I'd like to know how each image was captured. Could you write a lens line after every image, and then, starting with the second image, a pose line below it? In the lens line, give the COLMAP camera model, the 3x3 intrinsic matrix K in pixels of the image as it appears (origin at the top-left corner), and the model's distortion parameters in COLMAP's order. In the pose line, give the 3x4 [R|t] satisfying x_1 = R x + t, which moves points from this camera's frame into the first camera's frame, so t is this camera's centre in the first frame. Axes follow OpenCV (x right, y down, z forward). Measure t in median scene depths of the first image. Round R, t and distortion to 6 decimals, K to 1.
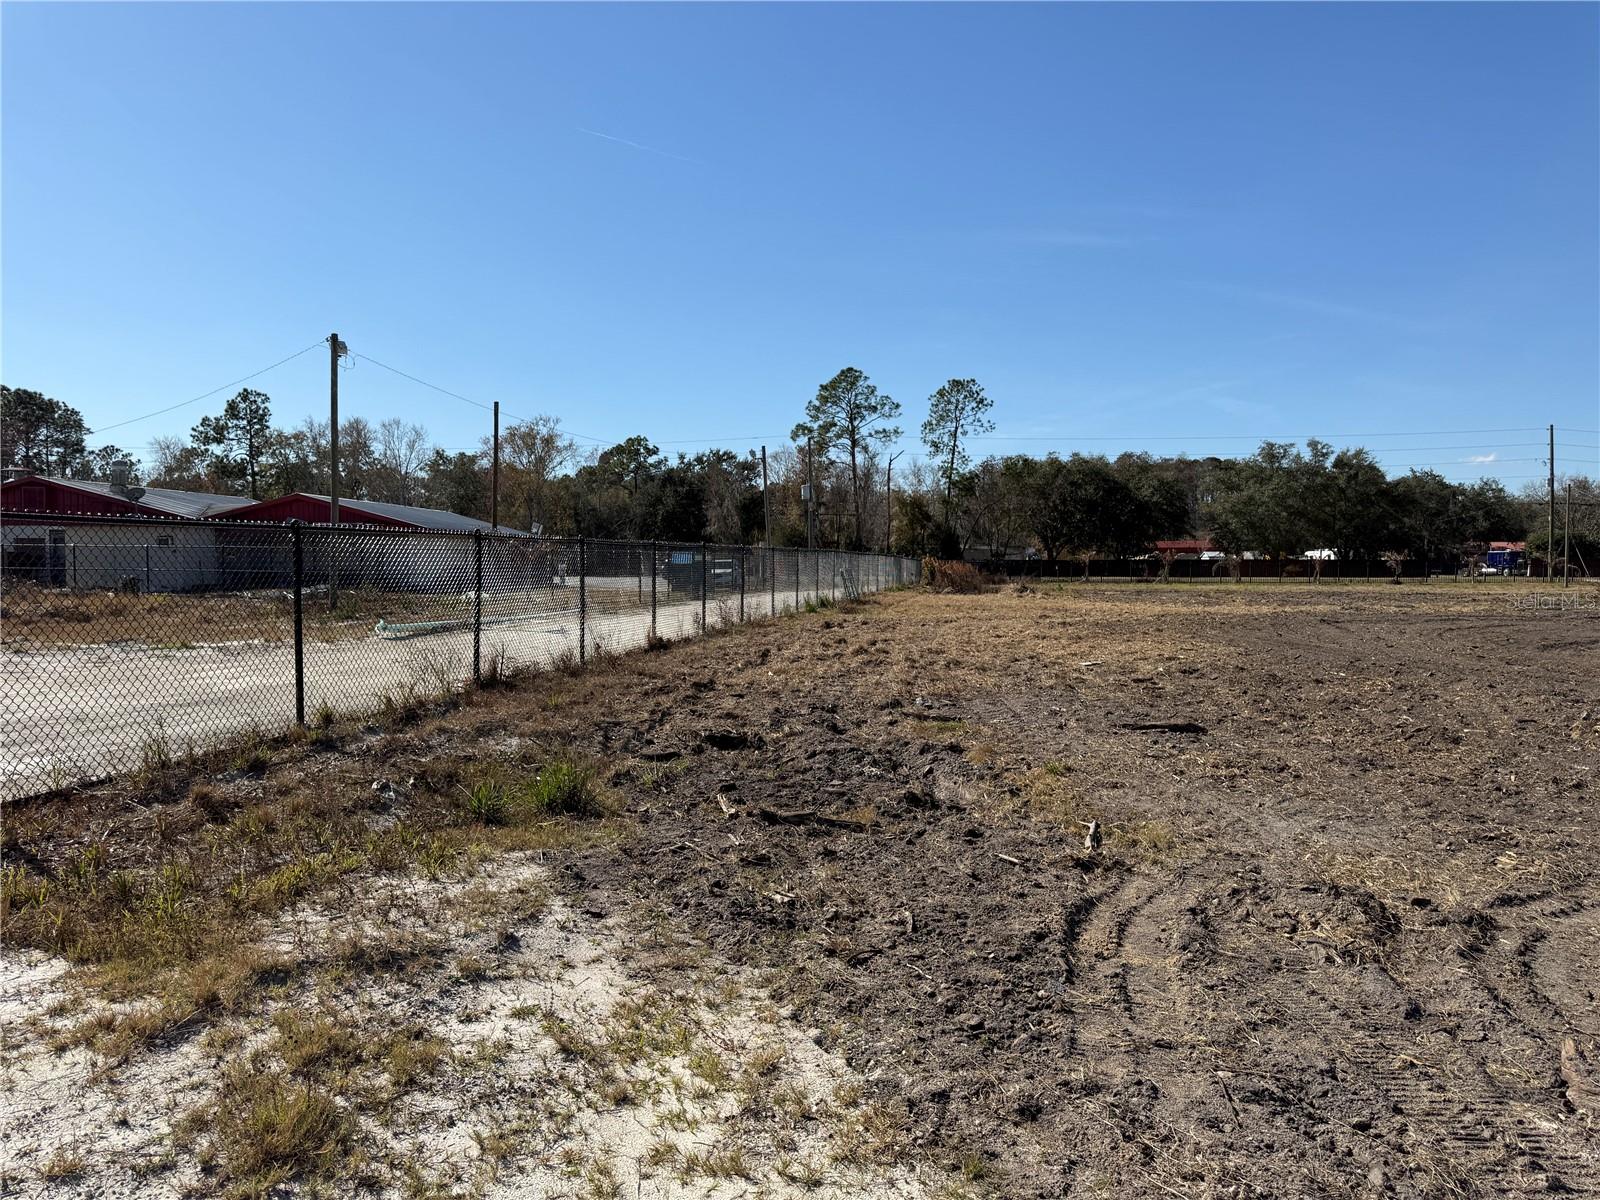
lens RADIAL K [[1119.1, 0, 787.3], [0, 1119.1, 613.7], [0, 0, 1]] dist [0.048309, -0.054914]
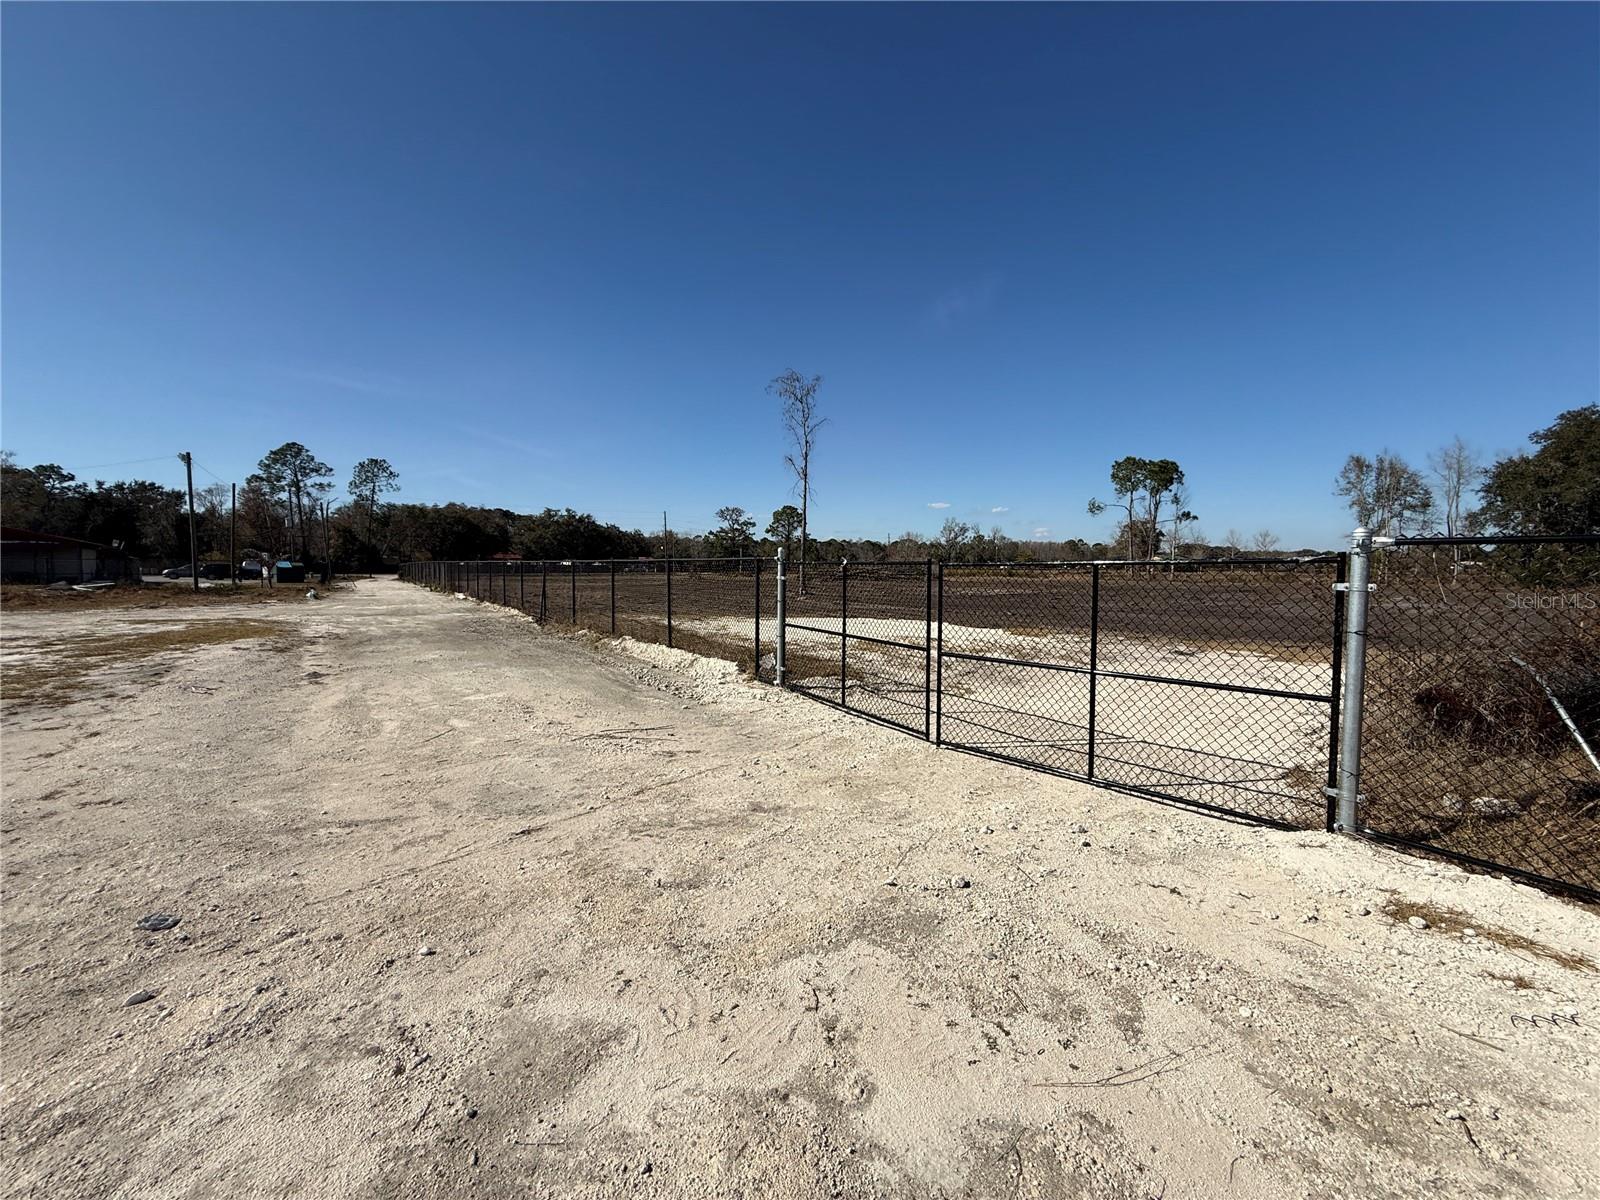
lens RADIAL K [[634.0, 0, 791.2], [0, 634.0, 608.1], [0, 0, 1]] dist [-0.001626, 0.000078]
pose [[0.693017, -0.046110, 0.719445, -0.110248], [0.030971, 0.998935, 0.034190, 0.005511], [-0.720255, -0.001412, 0.693707, -0.127133]]
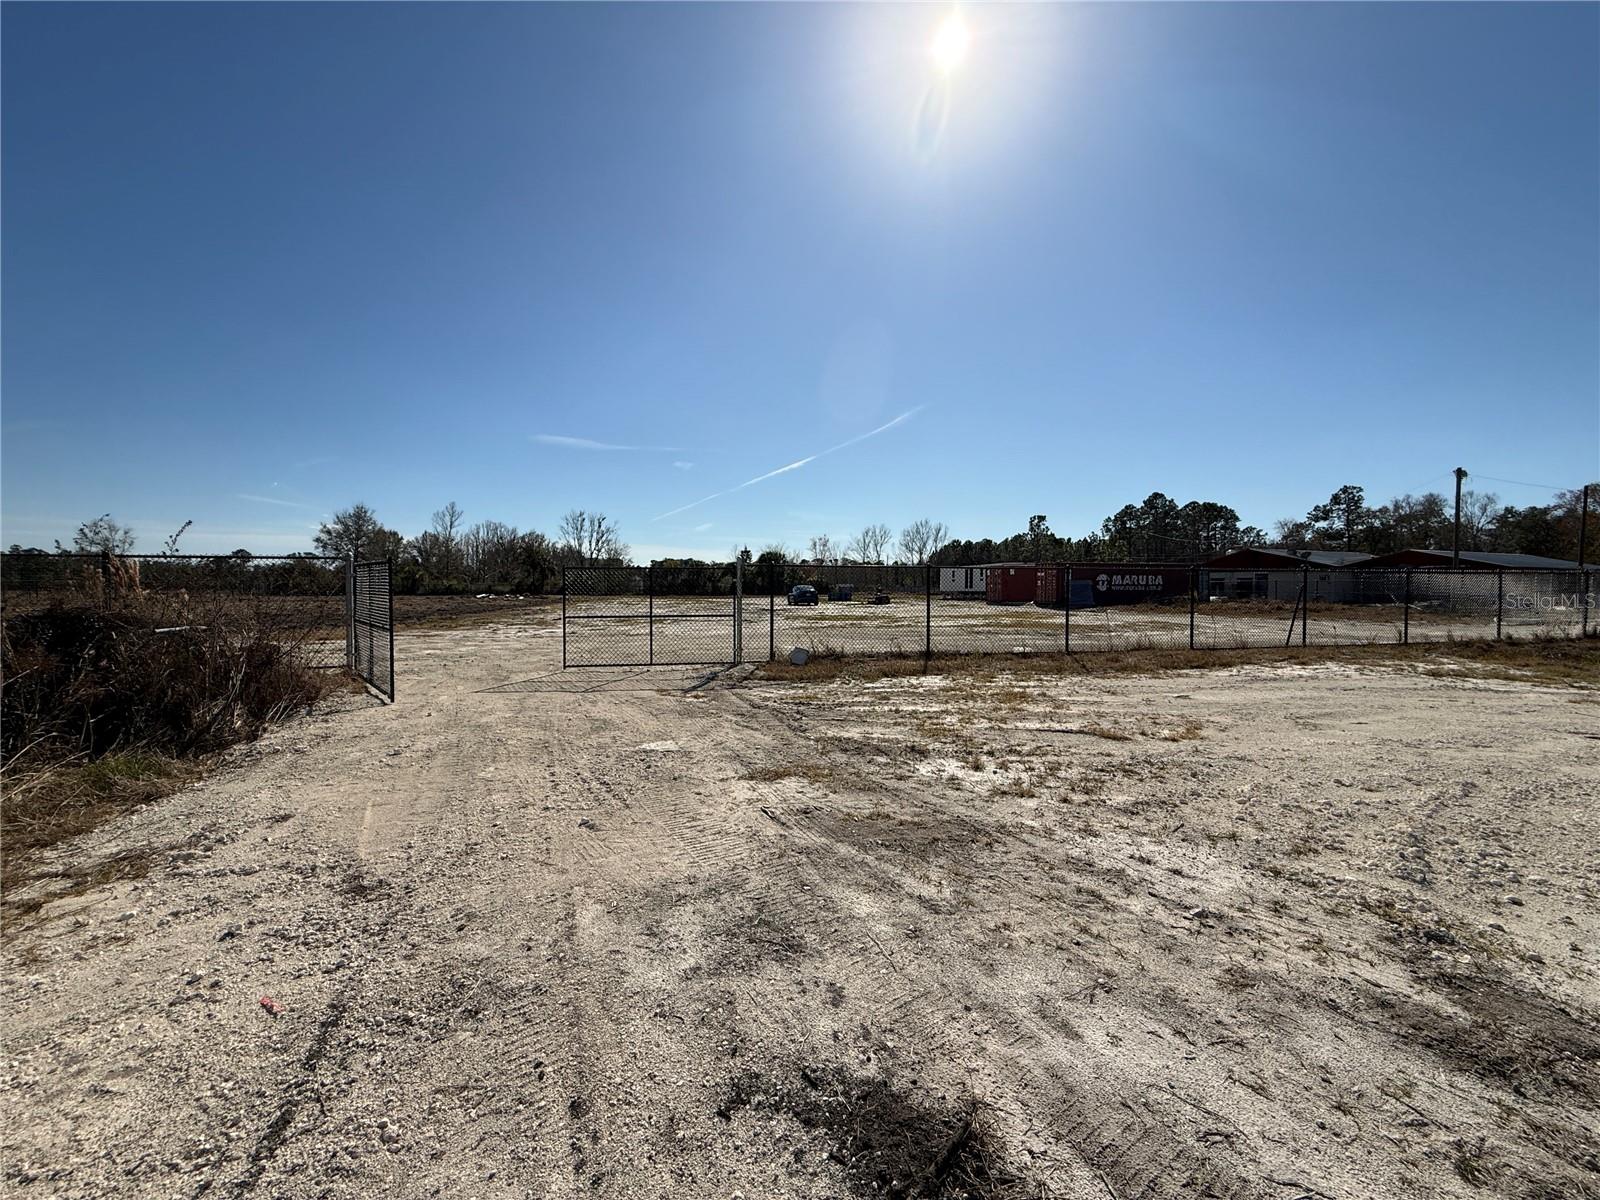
lens RADIAL K [[634.0, 0, 794.9], [0, 634.0, 598.2], [0, 0, 1]] dist [-0.001626, 0.000078]
pose [[0.420976, 0.013132, -0.906976, 0.024297], [-0.044474, 0.998991, -0.006178, 0.007207], [0.905981, 0.042937, 0.421136, -0.113368]]
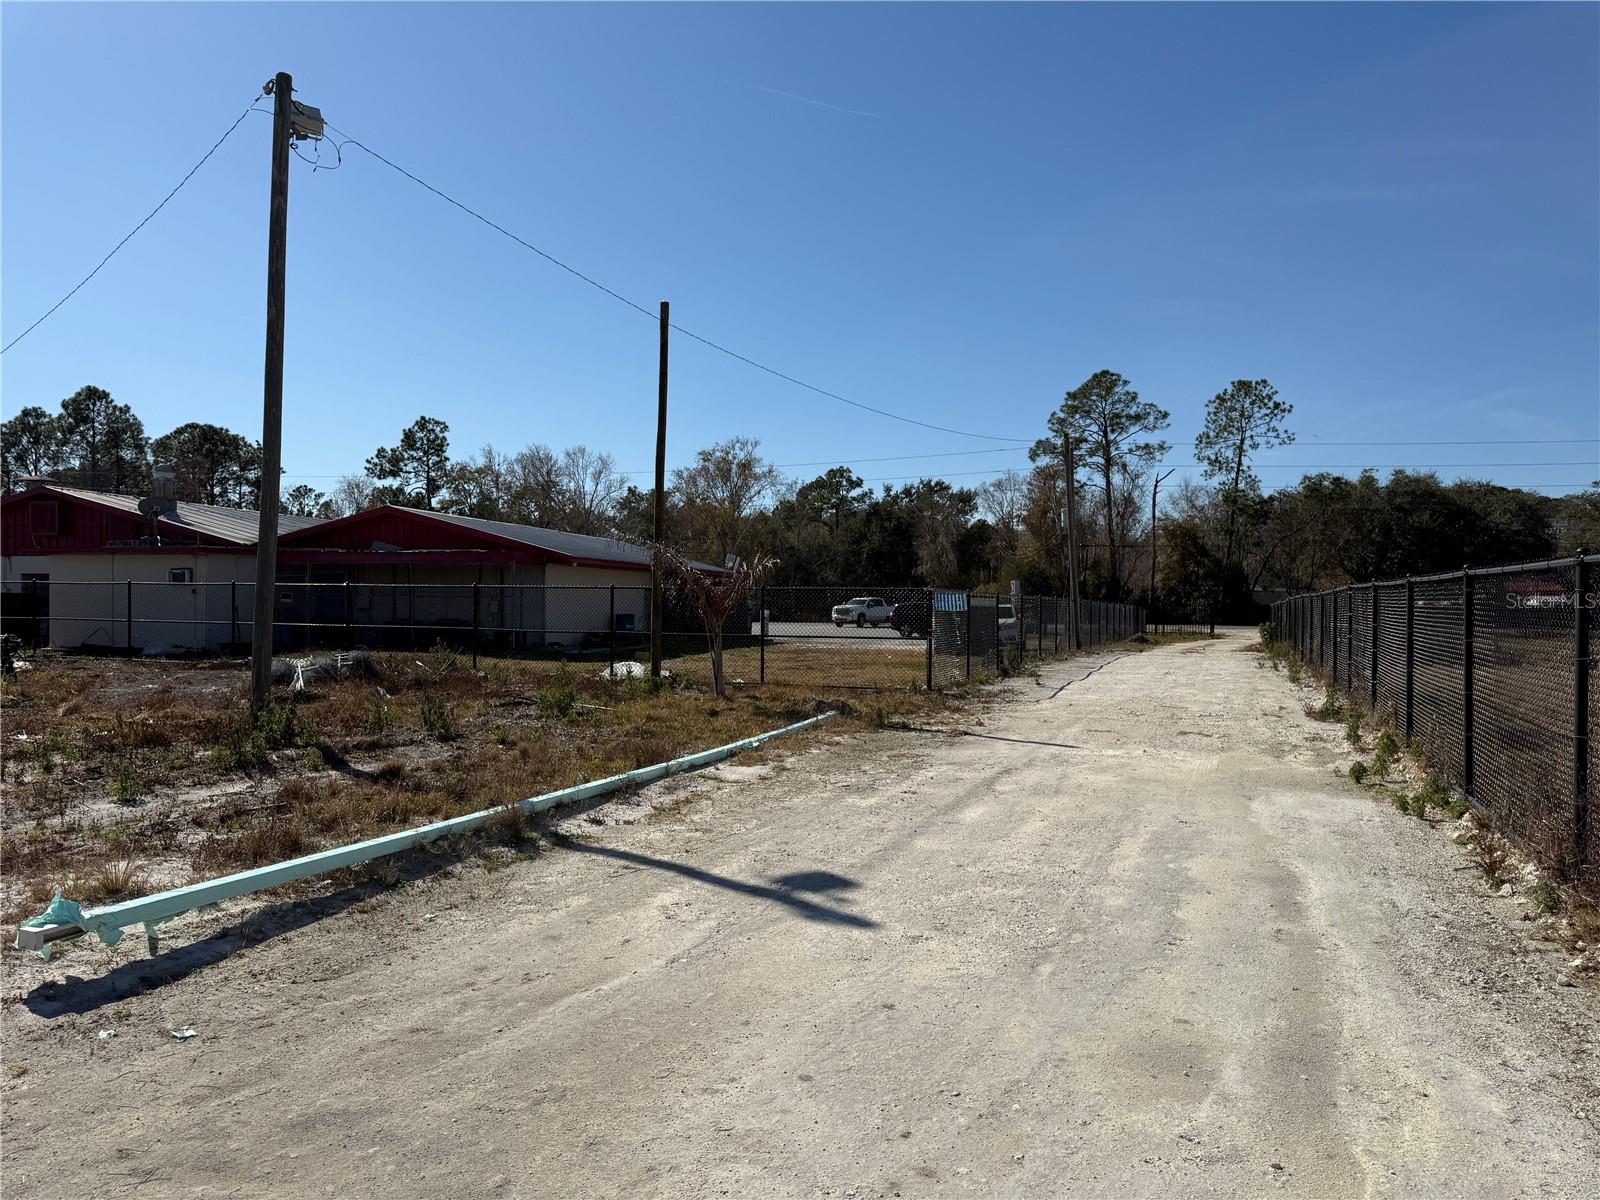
lens RADIAL K [[1119.1, 0, 789.3], [0, 1119.1, 598.2], [0, 0, 1]] dist [0.048309, -0.054914]
pose [[0.986250, 0.000830, -0.165259, -0.035346], [-0.009437, 0.998638, -0.051305, -0.007906], [0.164992, 0.052159, 0.984915, 0.154283]]
